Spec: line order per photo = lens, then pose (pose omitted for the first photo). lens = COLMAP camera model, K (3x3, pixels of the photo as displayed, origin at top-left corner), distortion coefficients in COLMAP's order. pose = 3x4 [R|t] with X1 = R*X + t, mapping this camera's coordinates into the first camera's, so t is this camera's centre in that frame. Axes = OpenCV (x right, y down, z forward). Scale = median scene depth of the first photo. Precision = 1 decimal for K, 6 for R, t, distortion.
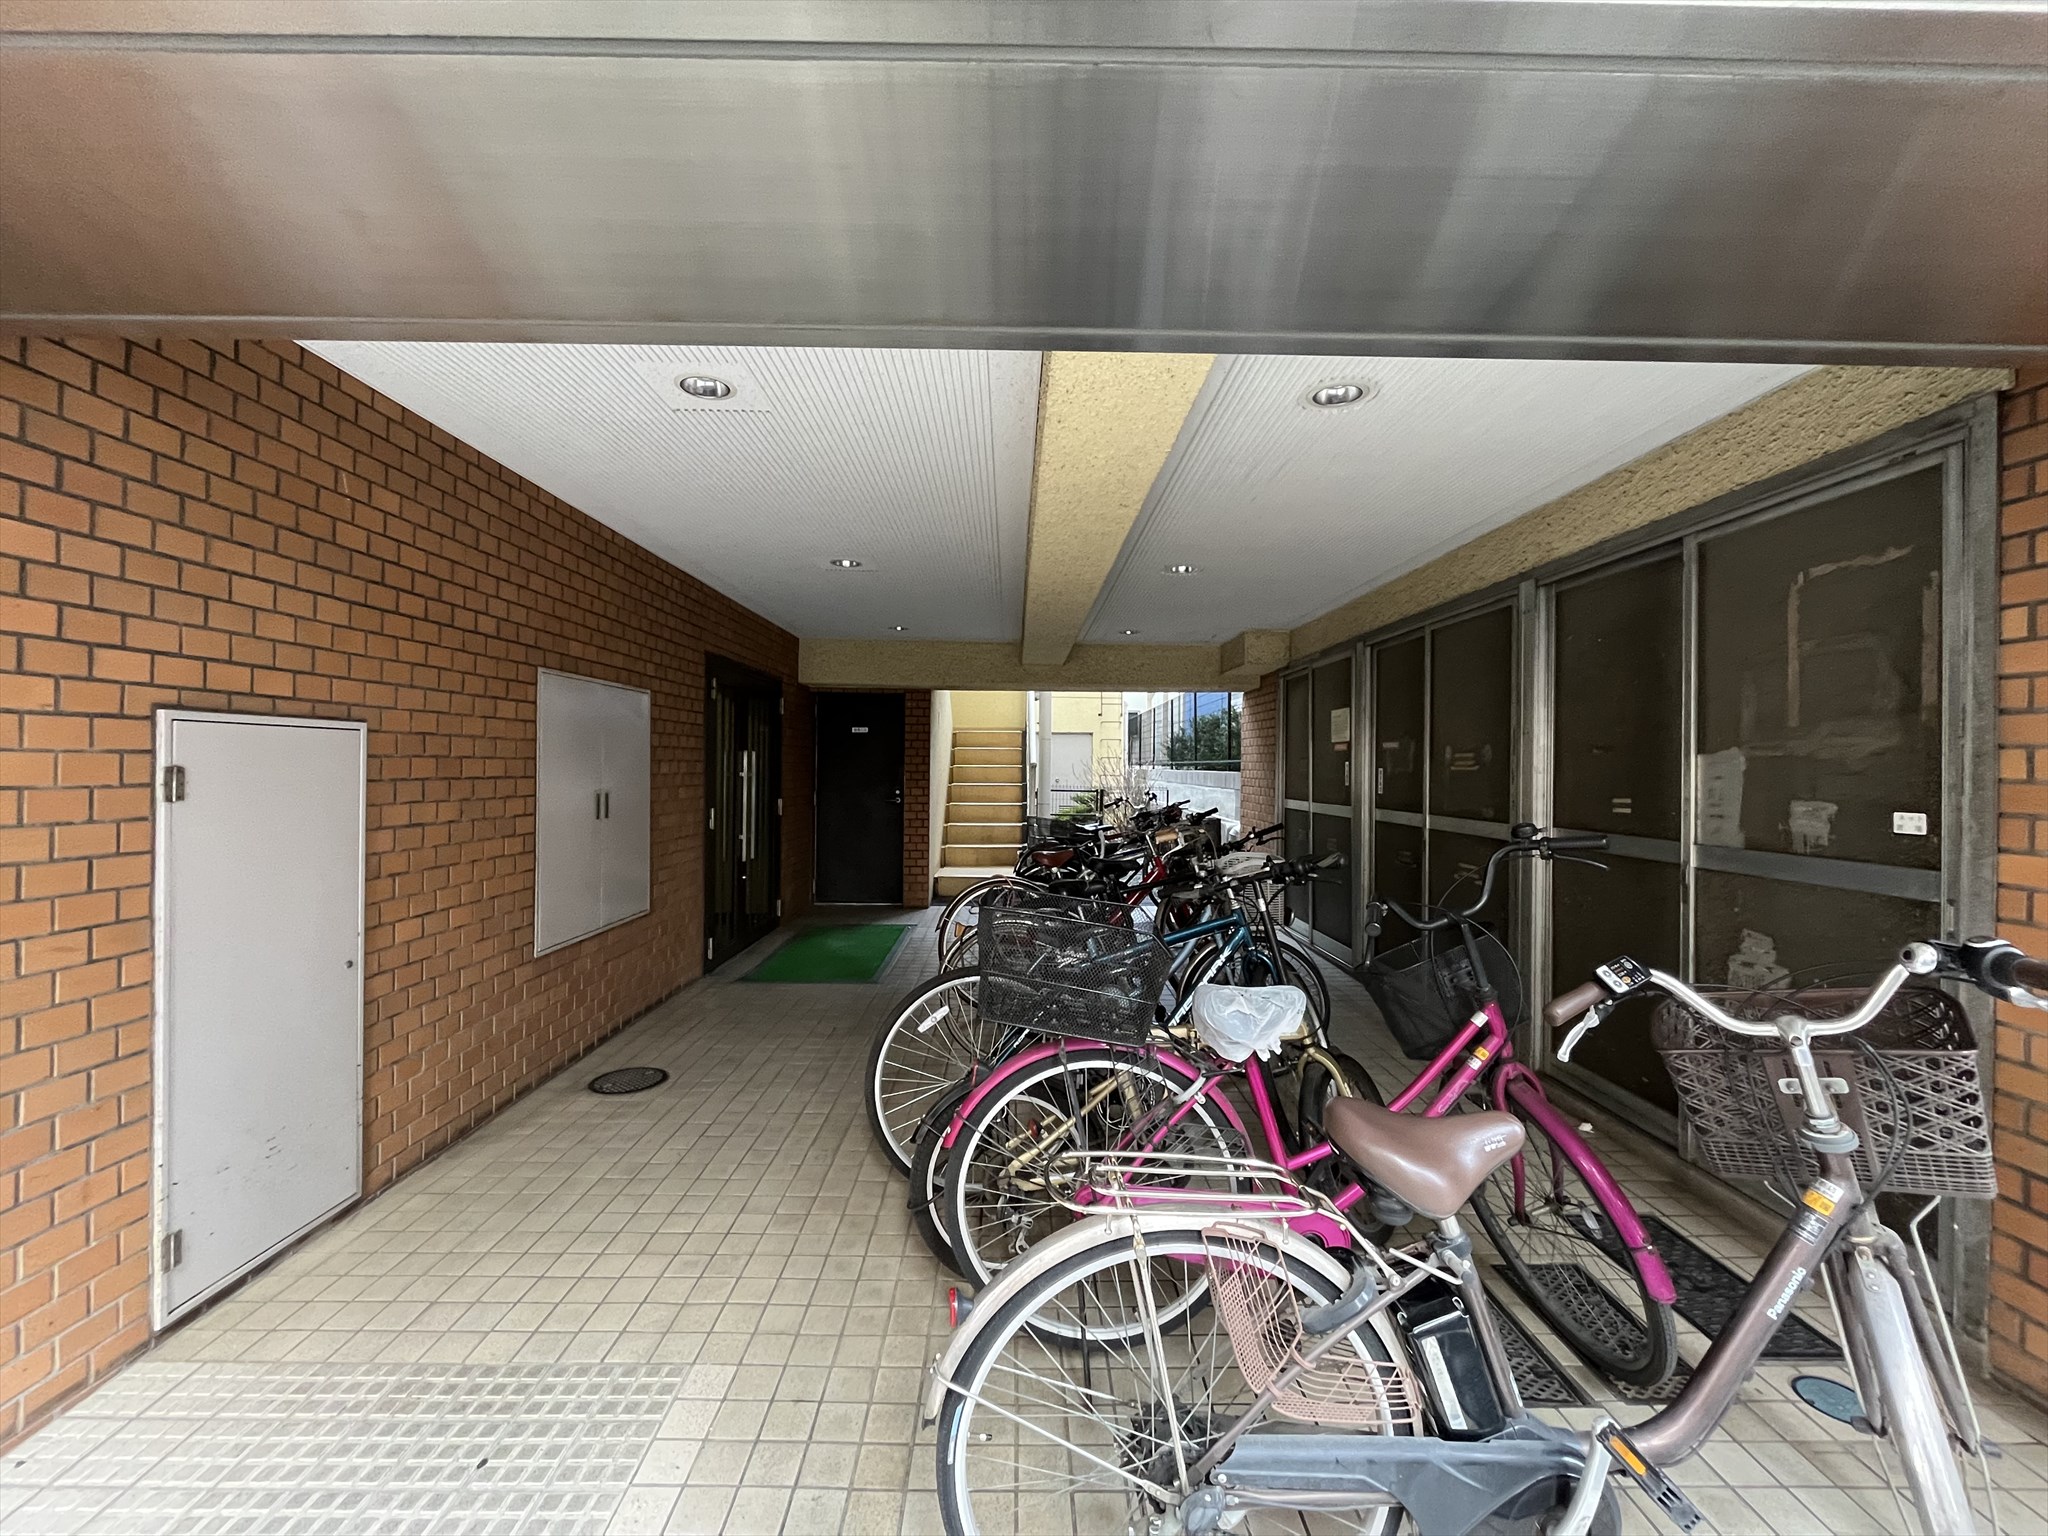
lens RADIAL K [[824.4, 0, 1017.0], [0, 824.4, 762.1], [0, 0, 1]] dist [-0.002595, -0.000219]
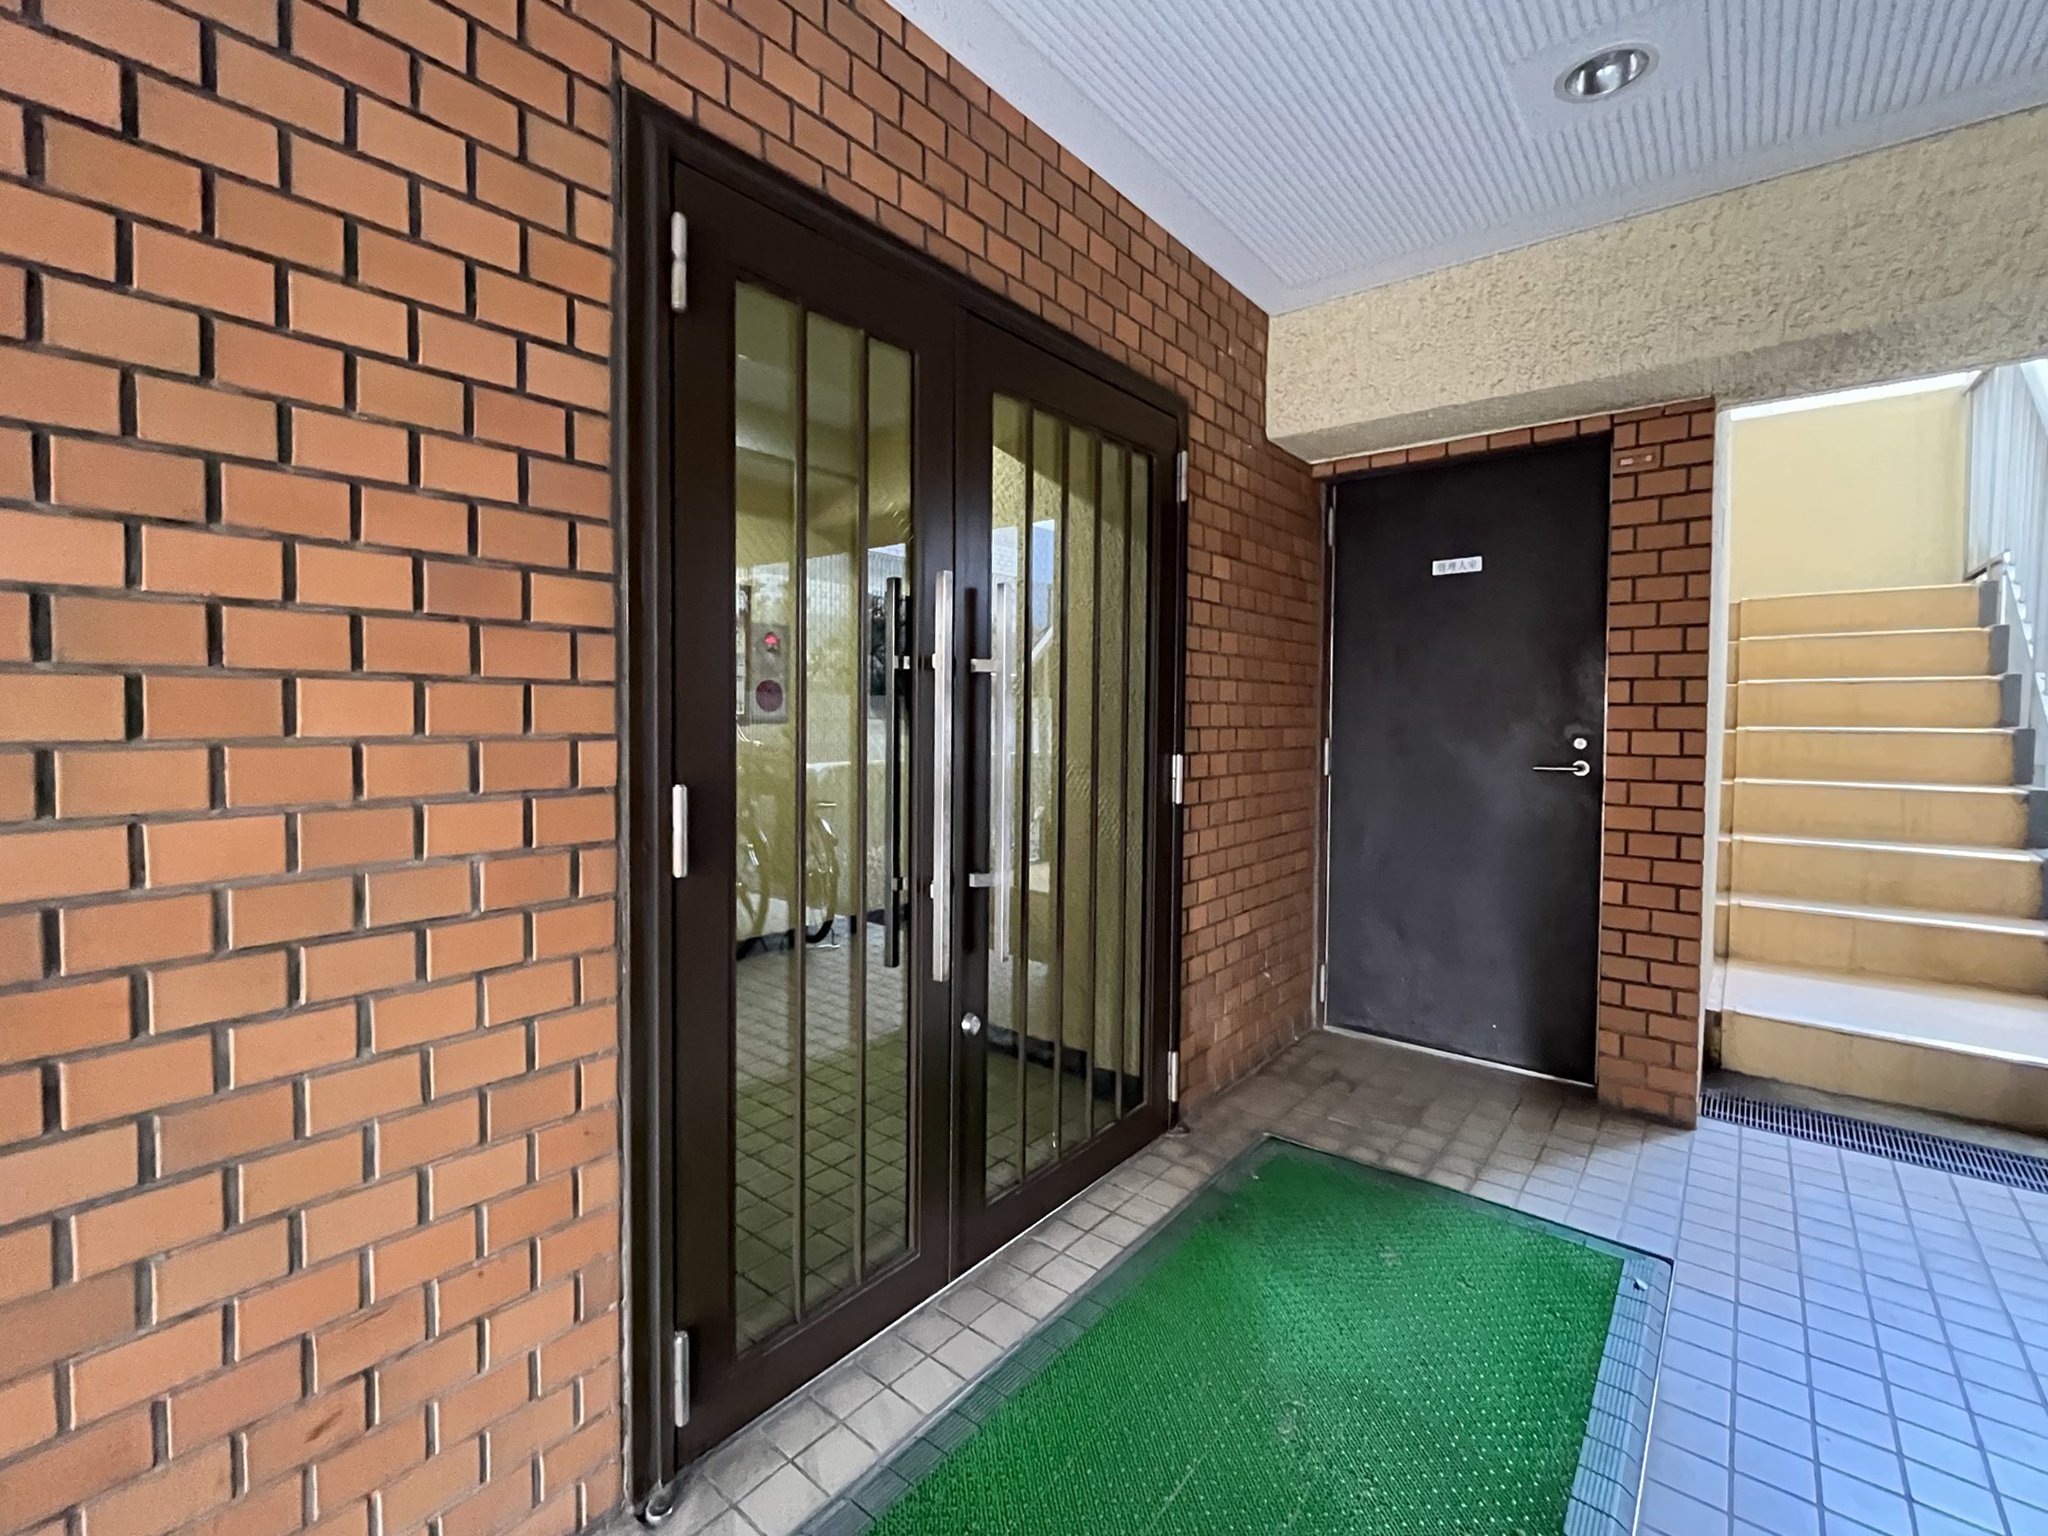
lens RADIAL K [[901.9, 0, 1021.9], [0, 901.9, 748.4], [0, 0, 1]] dist [0.001853, 0.000122]
pose [[0.775897, 0.016159, -0.630652, -0.092803], [0.004670, 0.999497, 0.031355, 0.026686], [0.630842, -0.027274, 0.775432, 0.596193]]
